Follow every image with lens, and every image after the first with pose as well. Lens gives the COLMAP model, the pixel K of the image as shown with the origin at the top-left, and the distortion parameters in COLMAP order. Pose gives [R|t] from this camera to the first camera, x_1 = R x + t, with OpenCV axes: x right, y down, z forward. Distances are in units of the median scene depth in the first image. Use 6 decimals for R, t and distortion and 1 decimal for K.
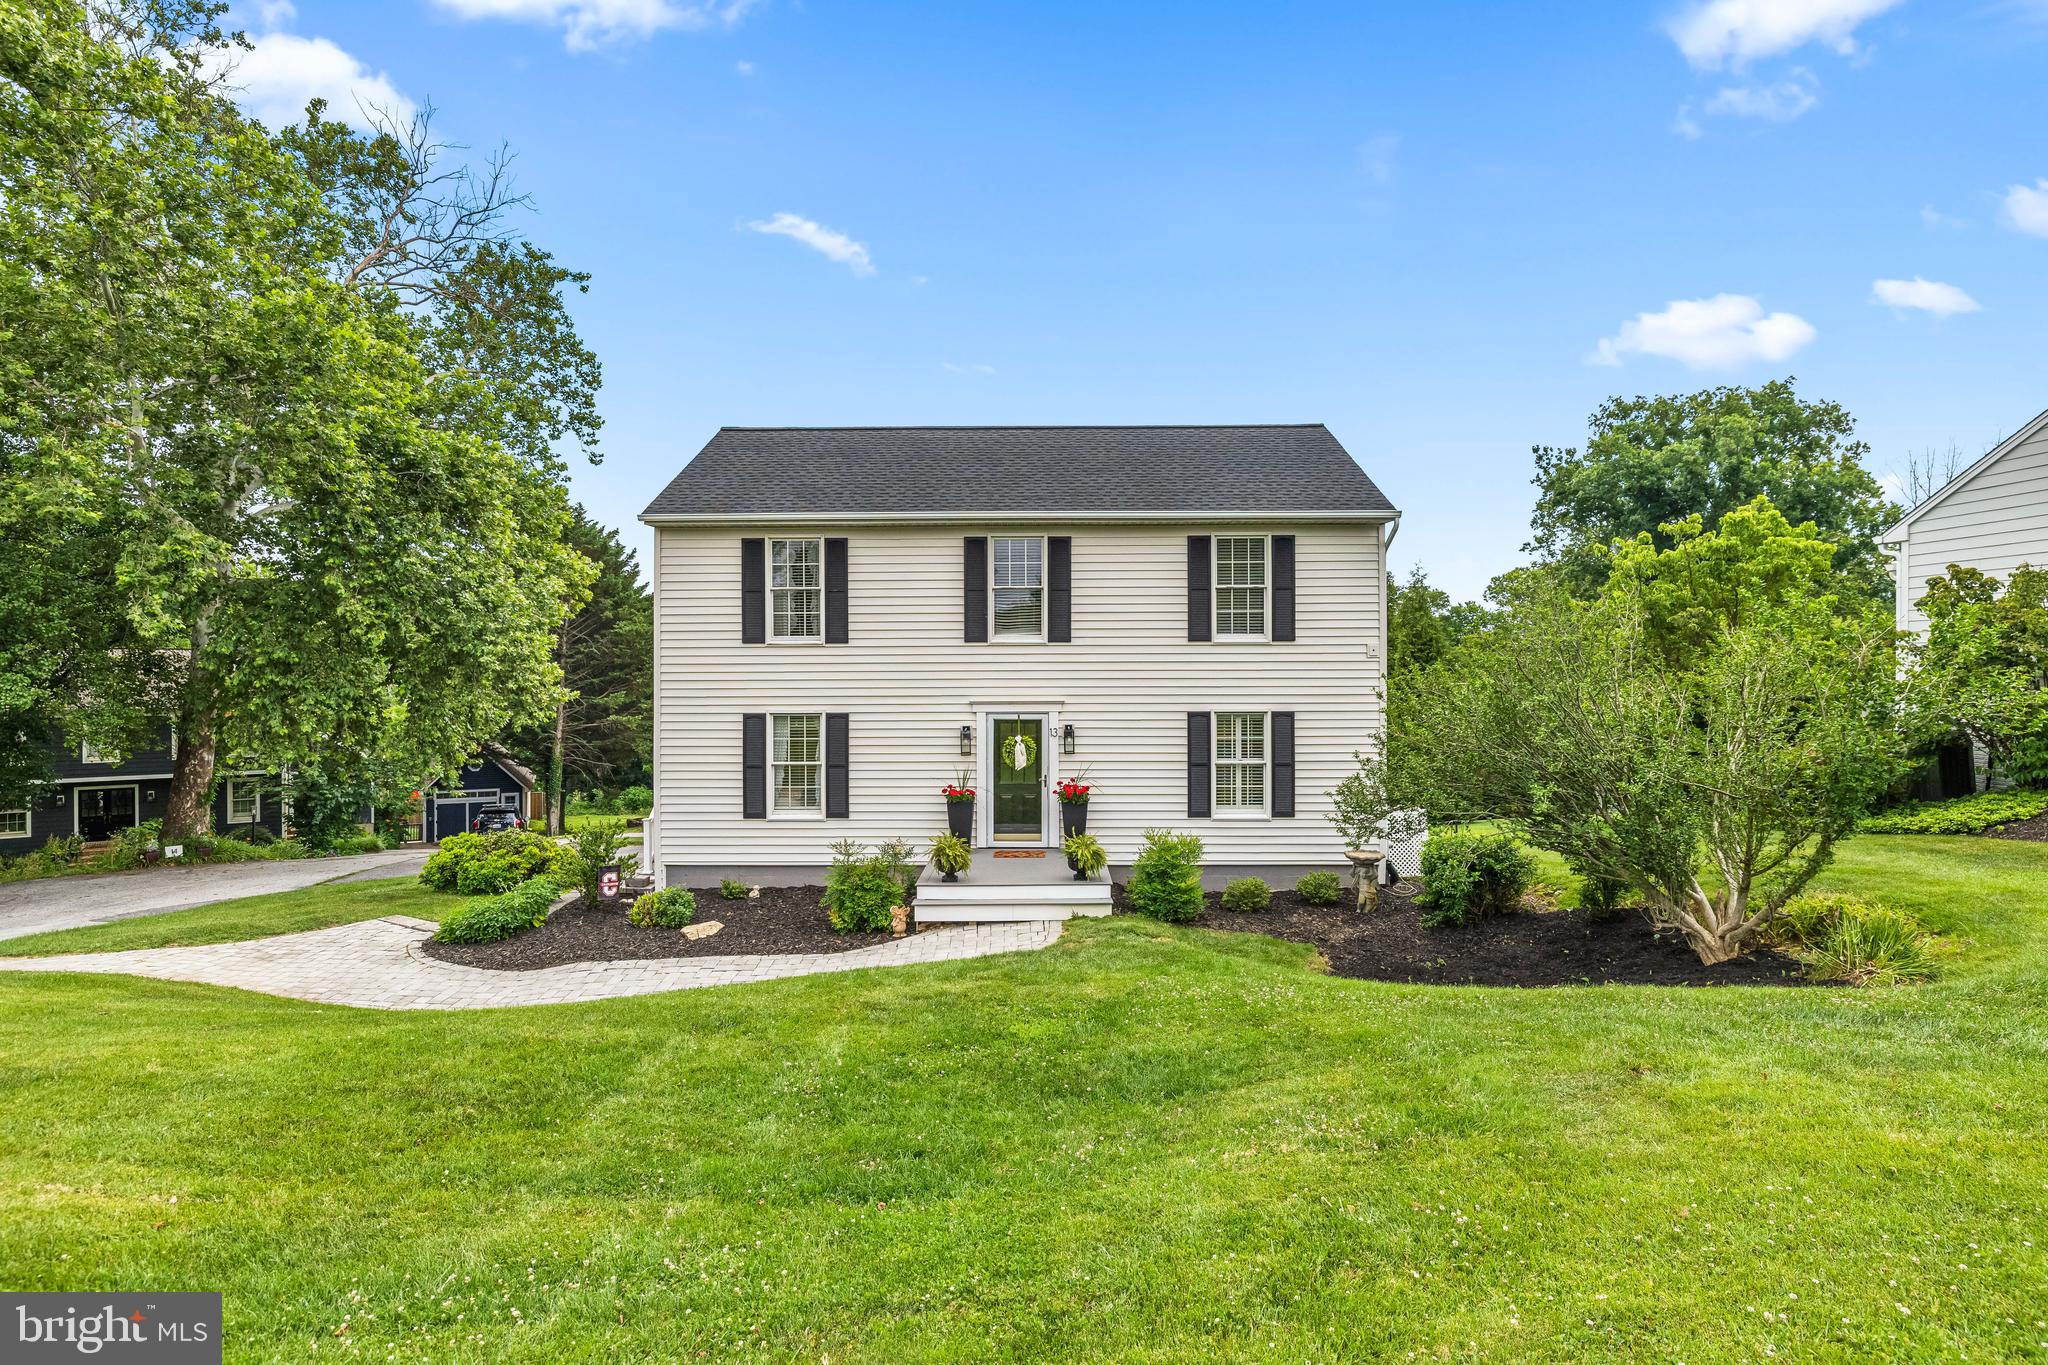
lens RADIAL K [[1005.8, 0, 1031.2], [0, 1005.8, 687.8], [0, 0, 1]] dist [-0.008679, -0.001920]
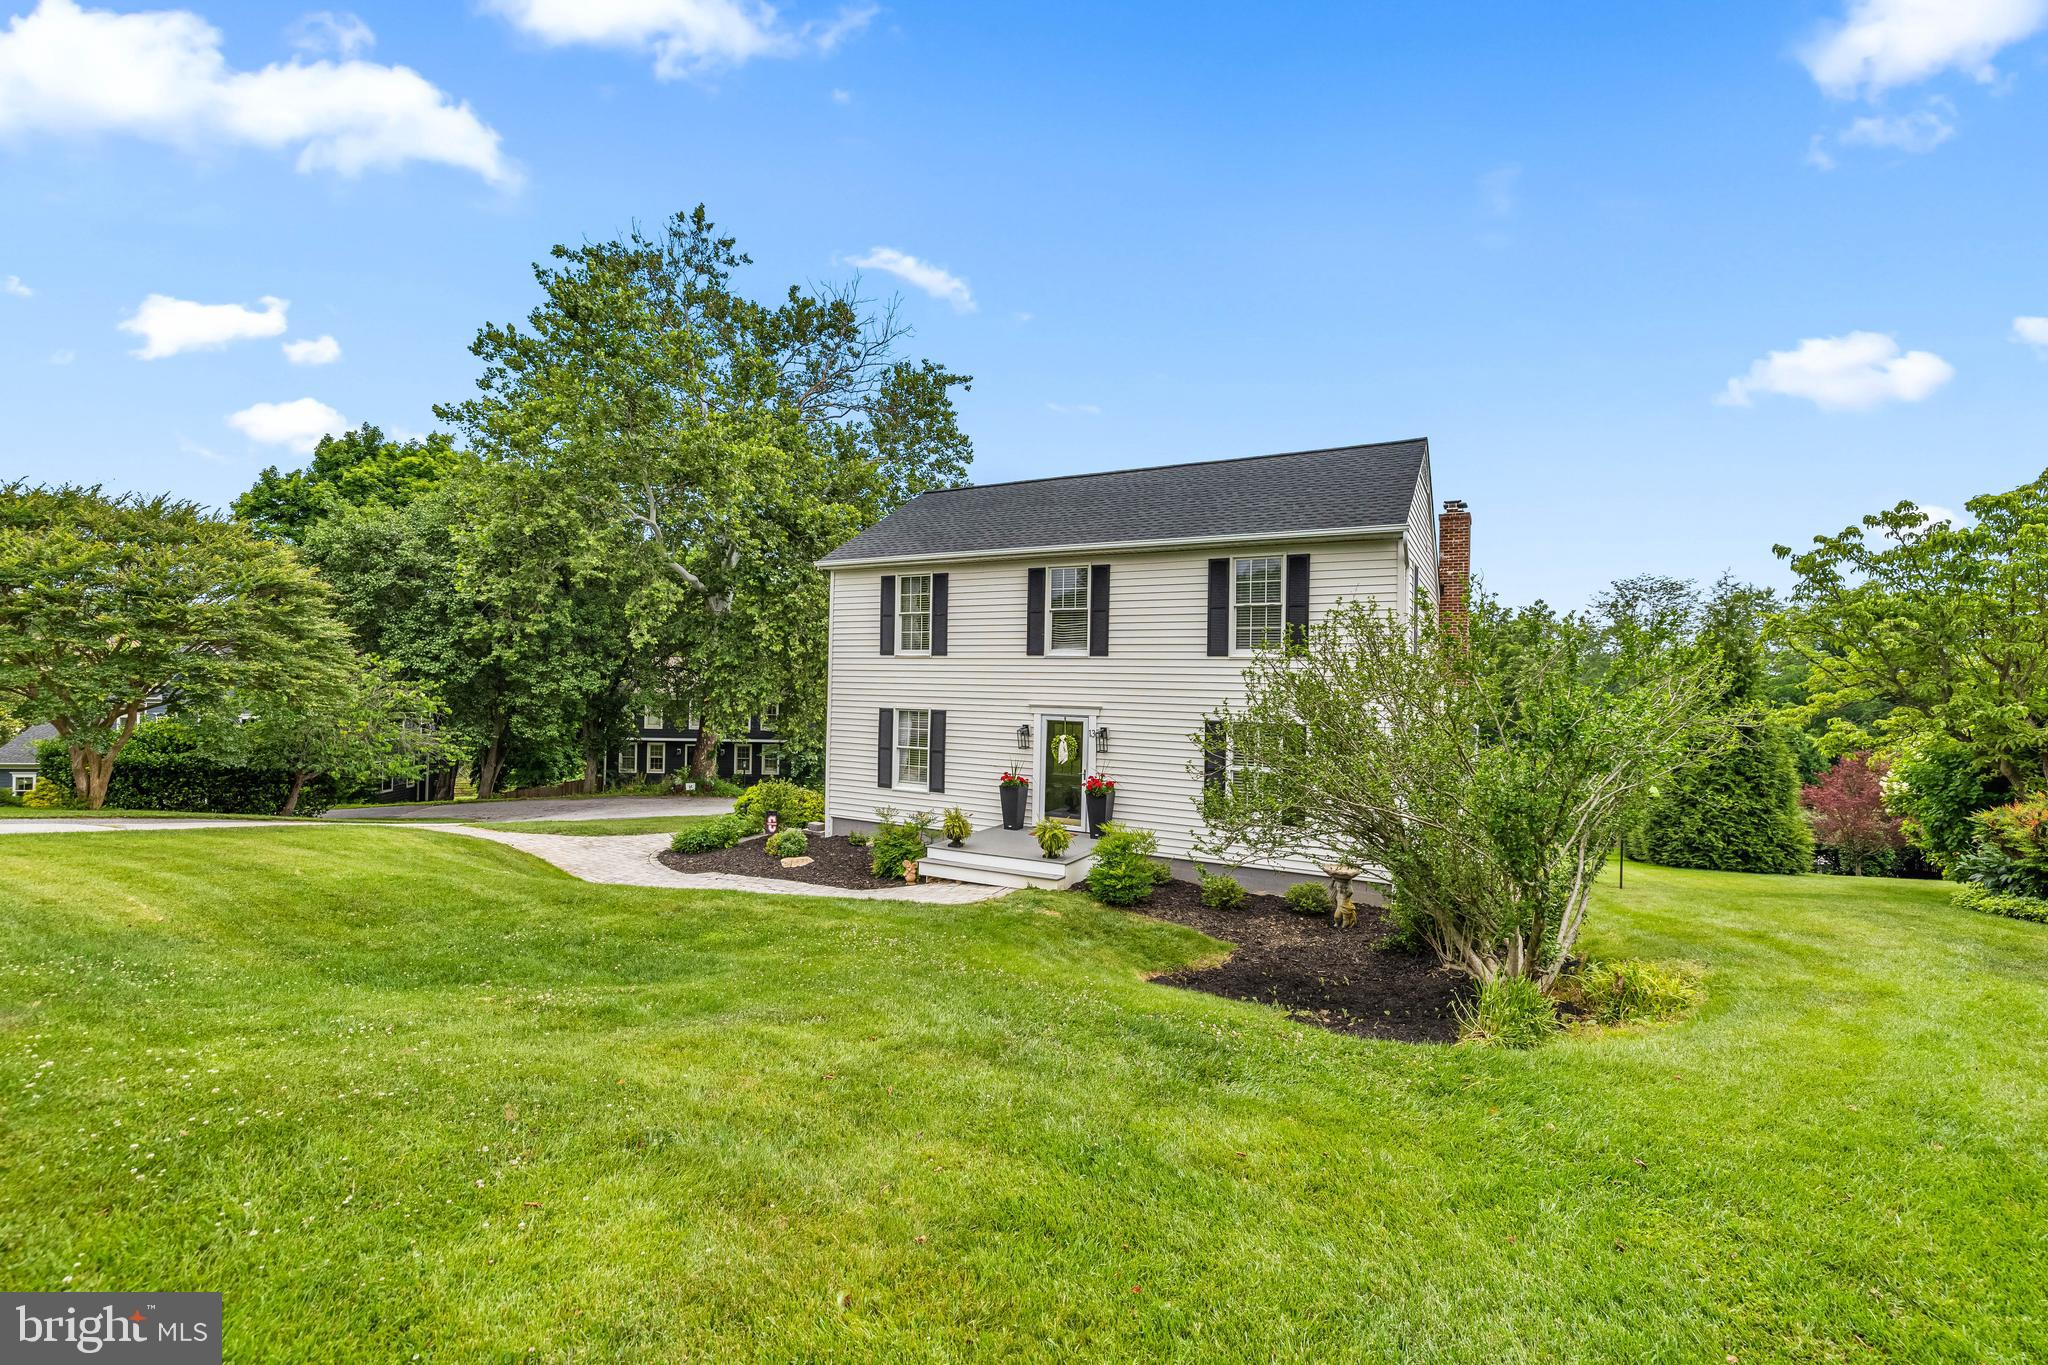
lens RADIAL K [[879.8, 0, 1019.3], [0, 879.8, 673.9], [0, 0, 1]] dist [-0.000937, 0.000345]
pose [[0.877221, 0.016615, -0.479798, 0.434870], [-0.028526, 0.999439, -0.017546, -0.004025], [0.479238, 0.029078, 0.877203, 0.064755]]
